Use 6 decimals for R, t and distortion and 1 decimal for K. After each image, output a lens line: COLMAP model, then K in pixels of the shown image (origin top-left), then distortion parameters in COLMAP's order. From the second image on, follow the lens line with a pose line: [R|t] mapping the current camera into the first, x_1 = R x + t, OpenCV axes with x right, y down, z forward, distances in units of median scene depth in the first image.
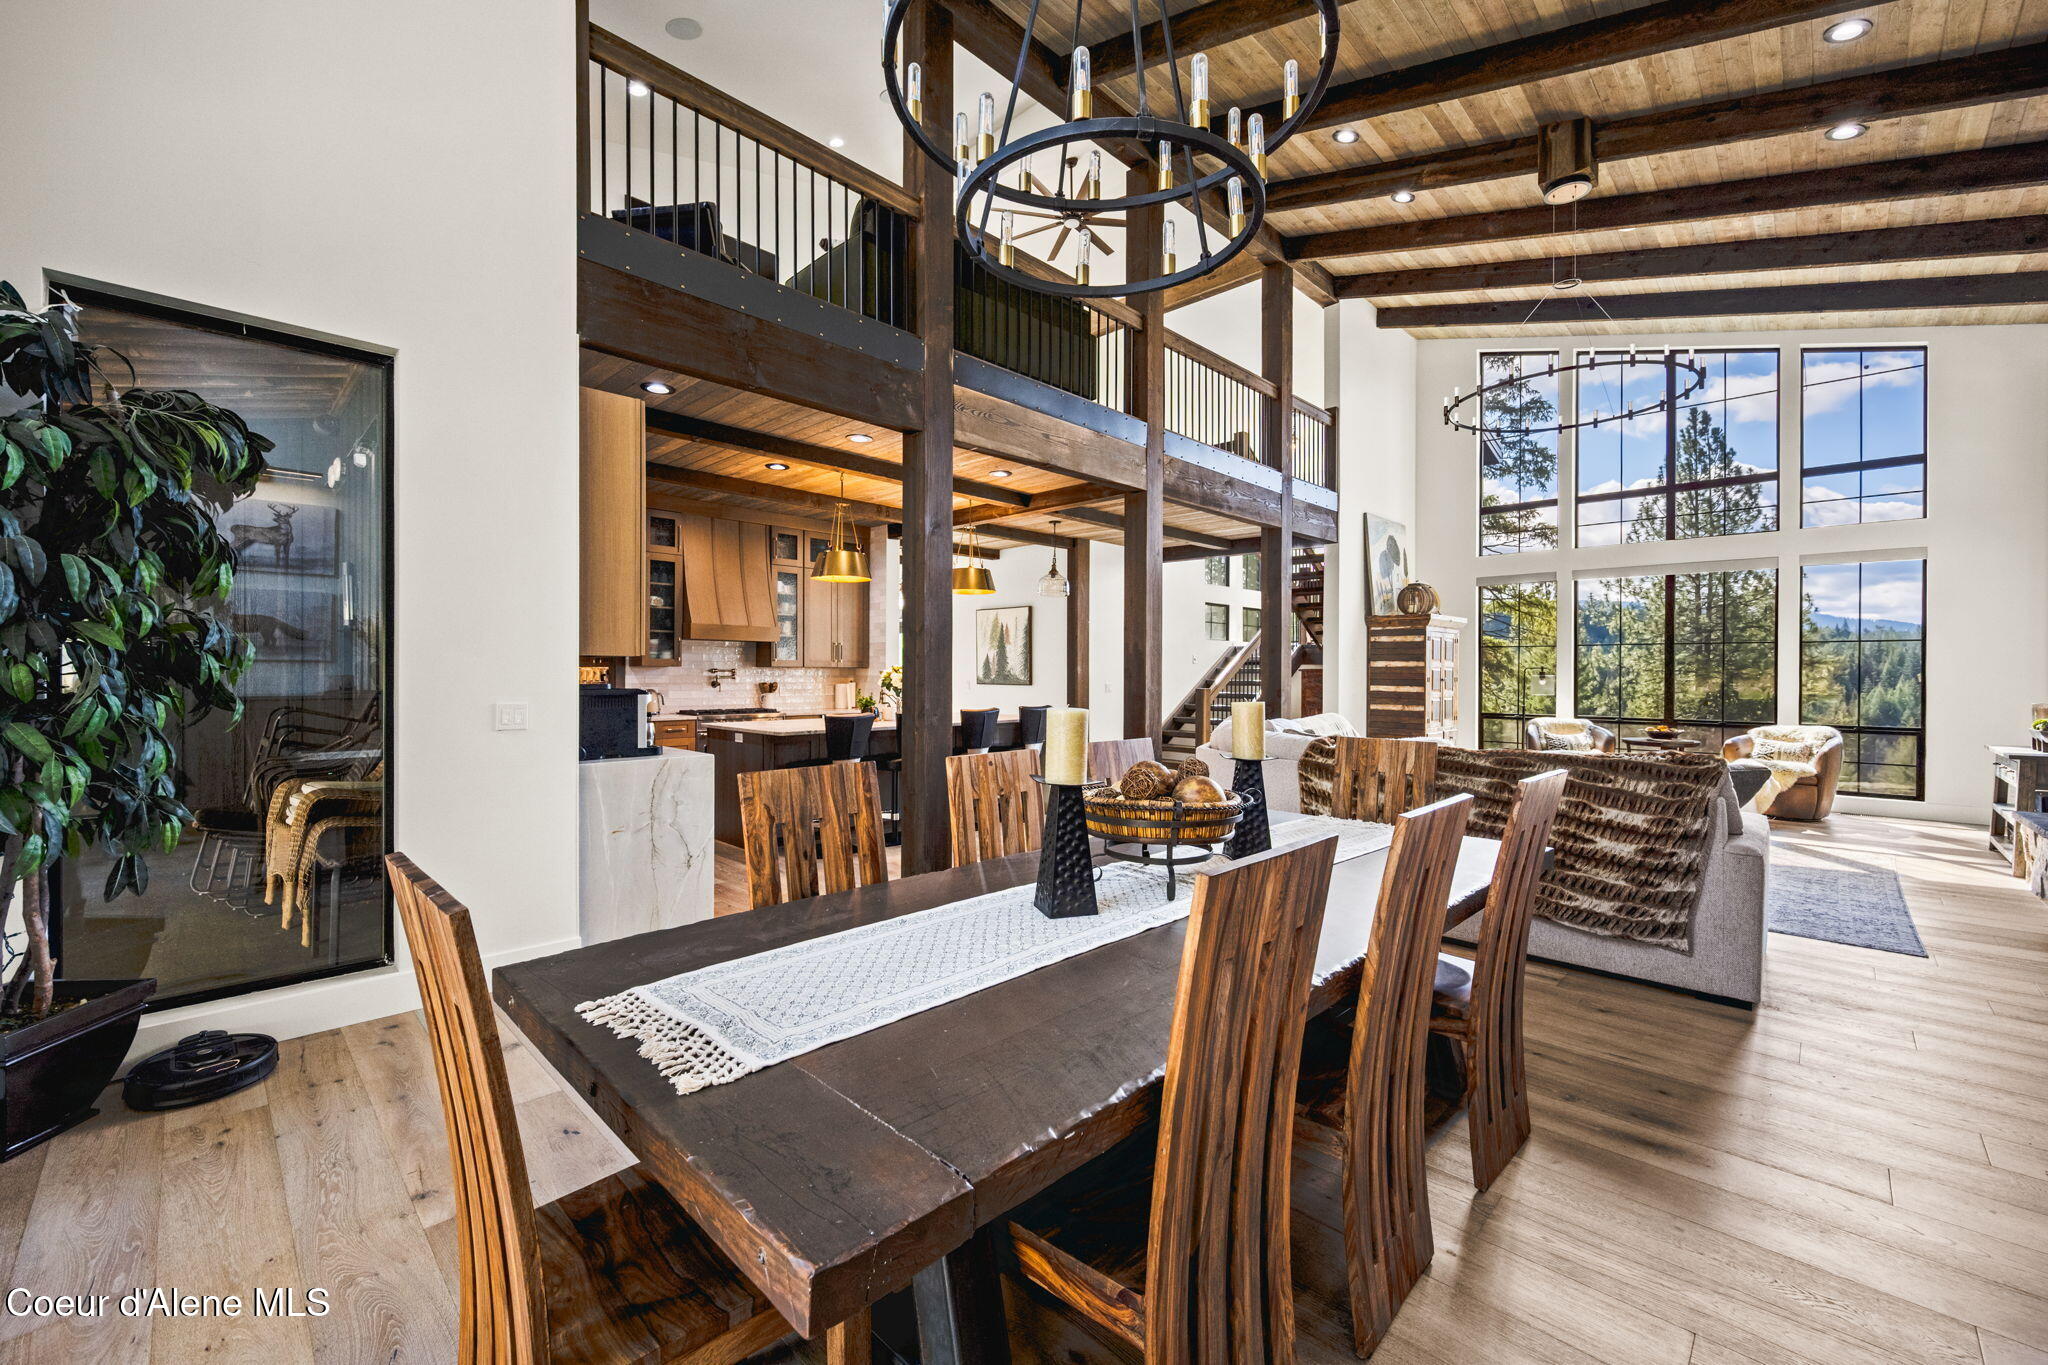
lens RADIAL K [[819.1, 0, 1045.4], [0, 819.1, 666.6], [0, 0, 1]] dist [0.002181, -0.000281]
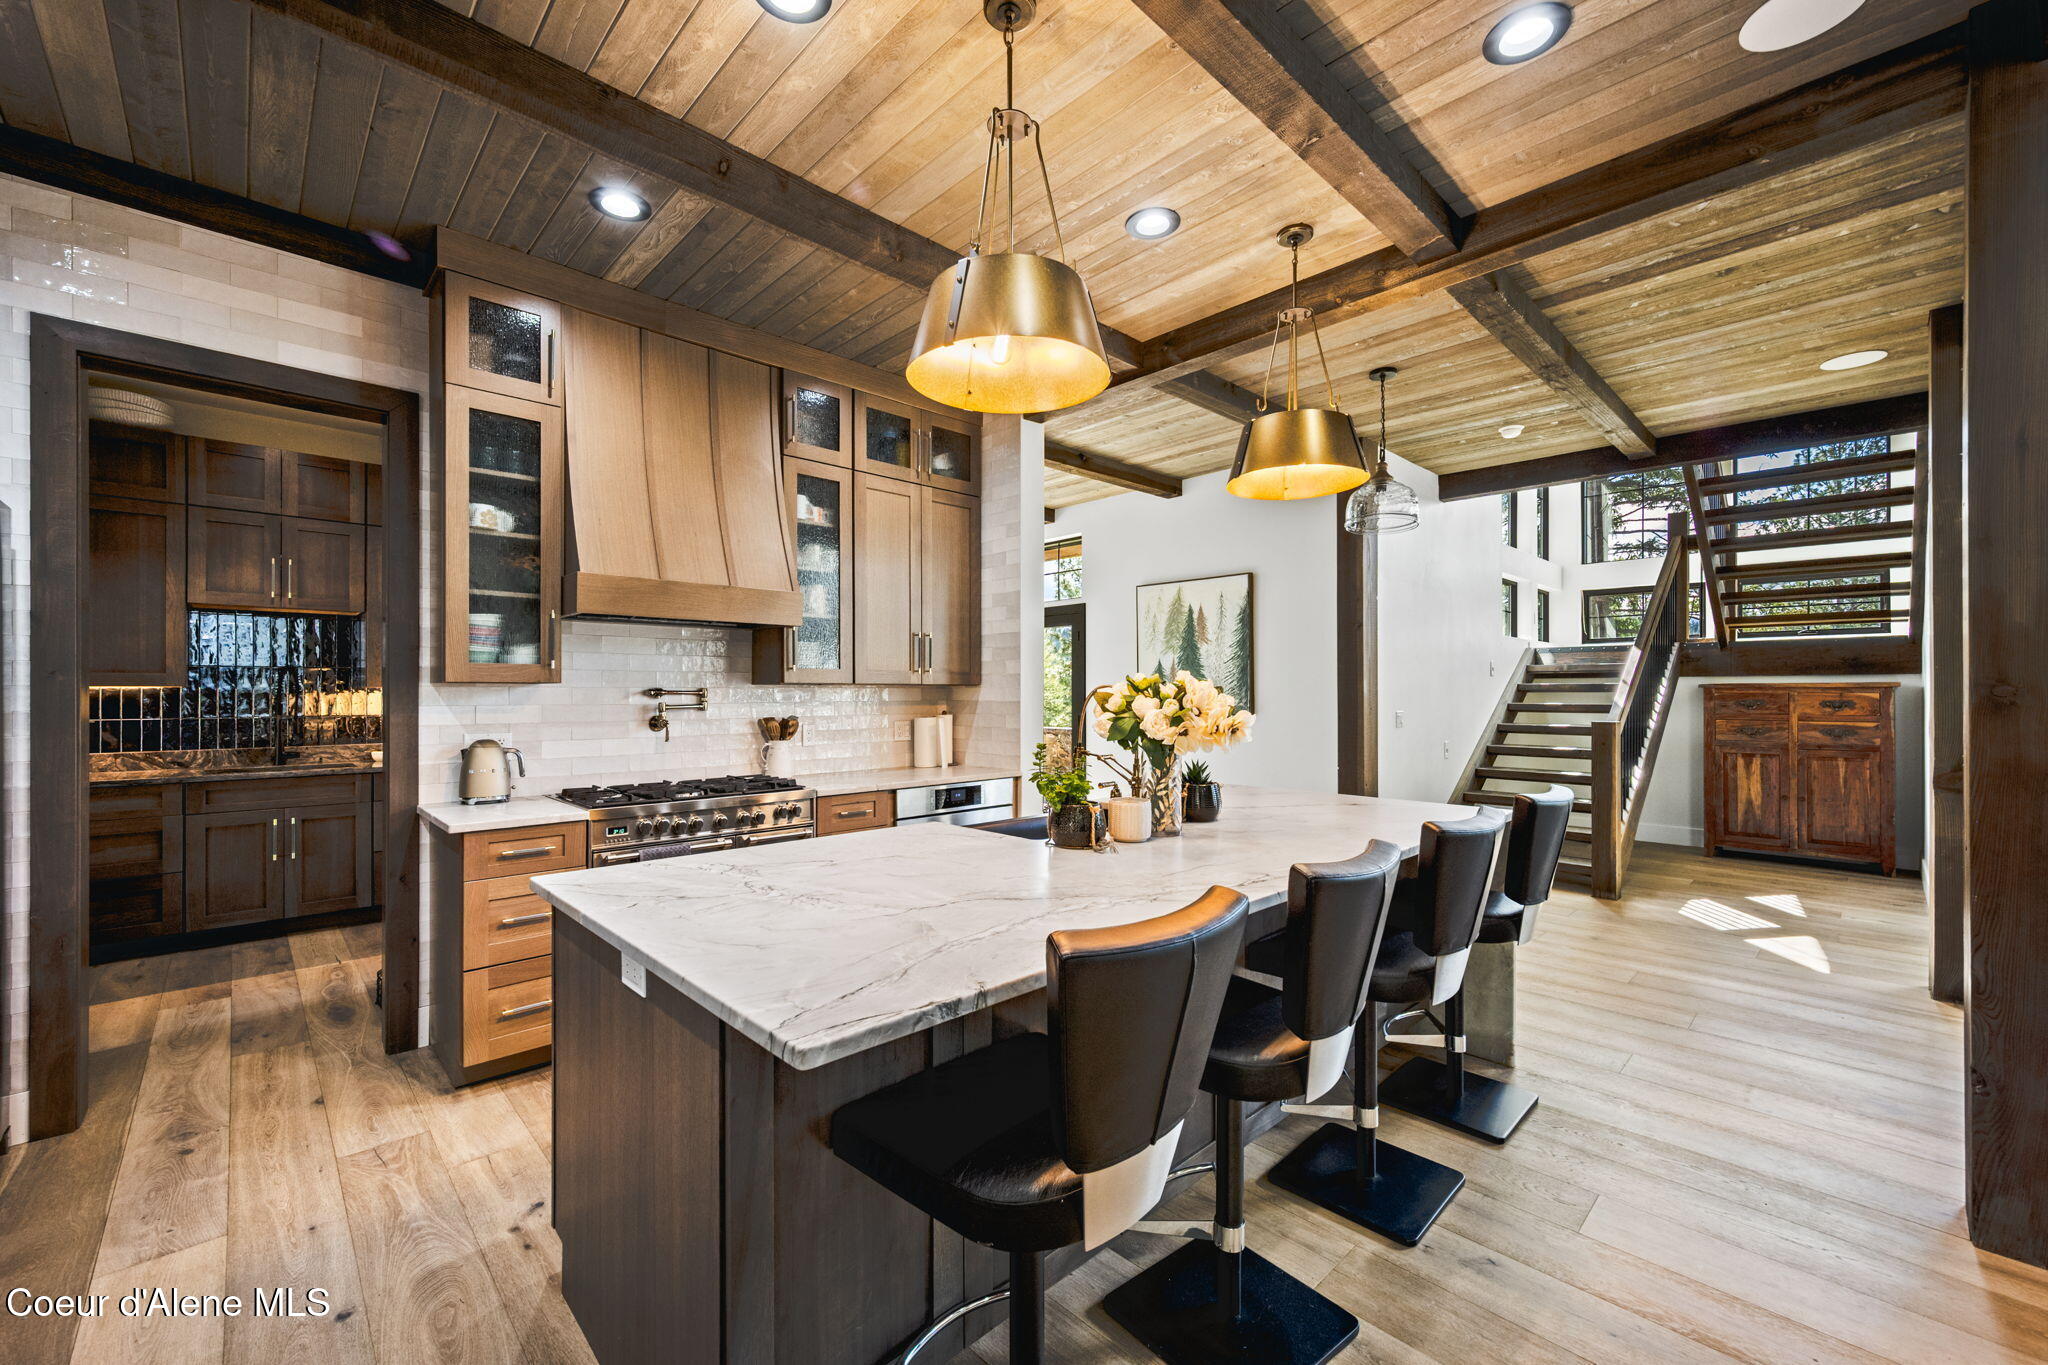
lens RADIAL K [[819.1, 0, 1033.5], [0, 819.1, 689.0], [0, 0, 1]] dist [0.002181, -0.000281]
pose [[0.998883, -0.005915, -0.046876, -0.169642], [0.006107, 0.999974, 0.003945, 0.002329], [0.046851, -0.004227, 0.998893, 0.534351]]
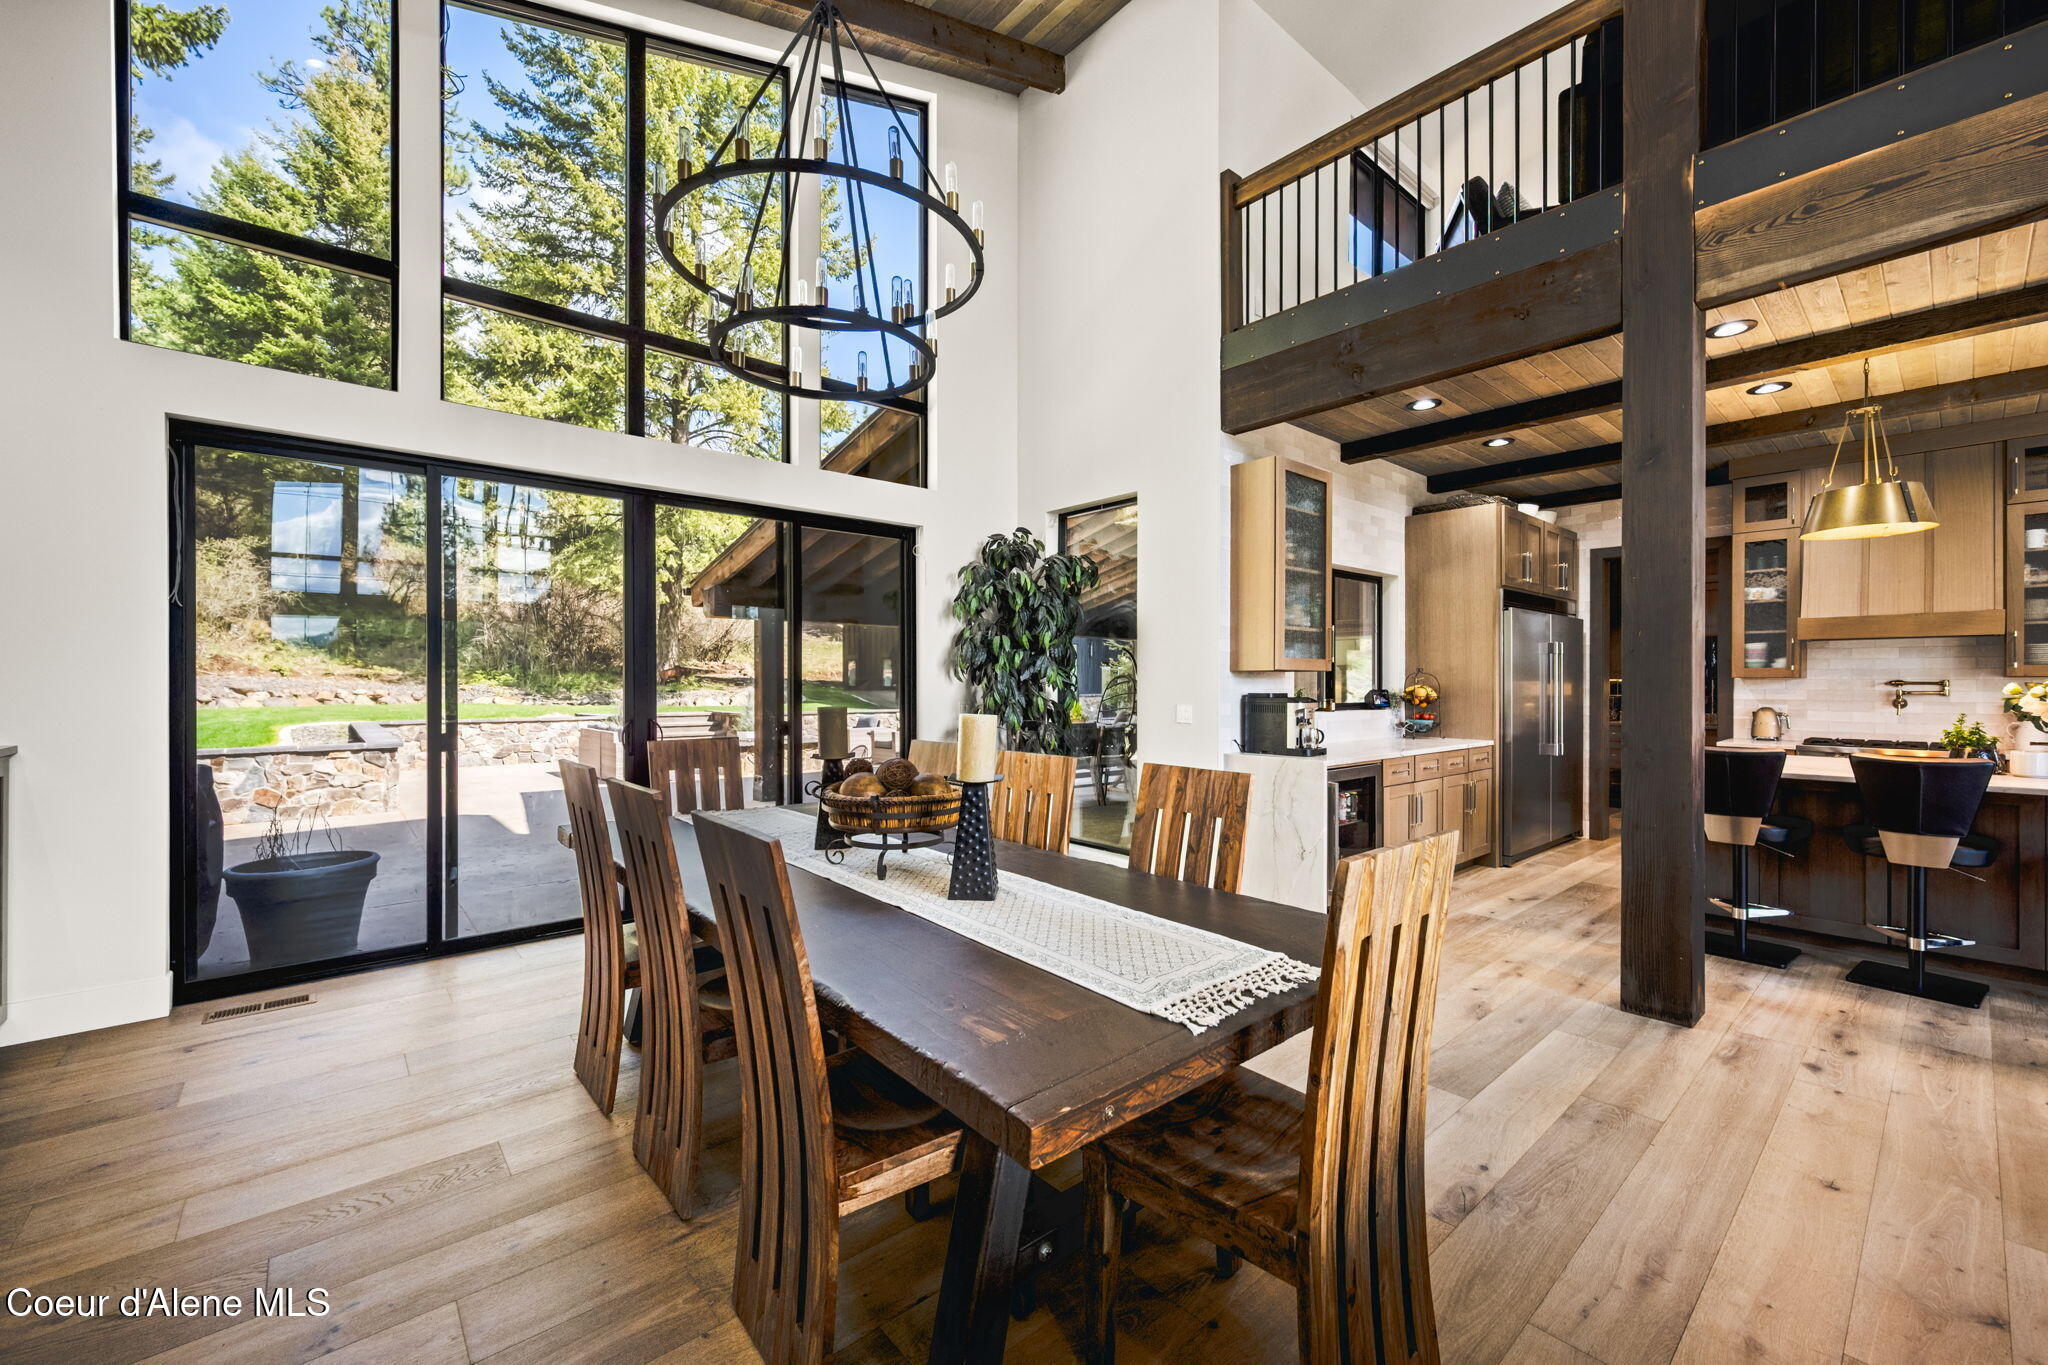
lens RADIAL K [[819.1, 0, 1018.8], [0, 819.1, 678.3], [0, 0, 1]] dist [0.002181, -0.000281]
pose [[-0.095114, -0.010802, -0.995408, 0.314199], [0.004593, 0.999926, -0.011290, 0.004754], [0.995456, -0.005645, -0.095058, 0.324318]]
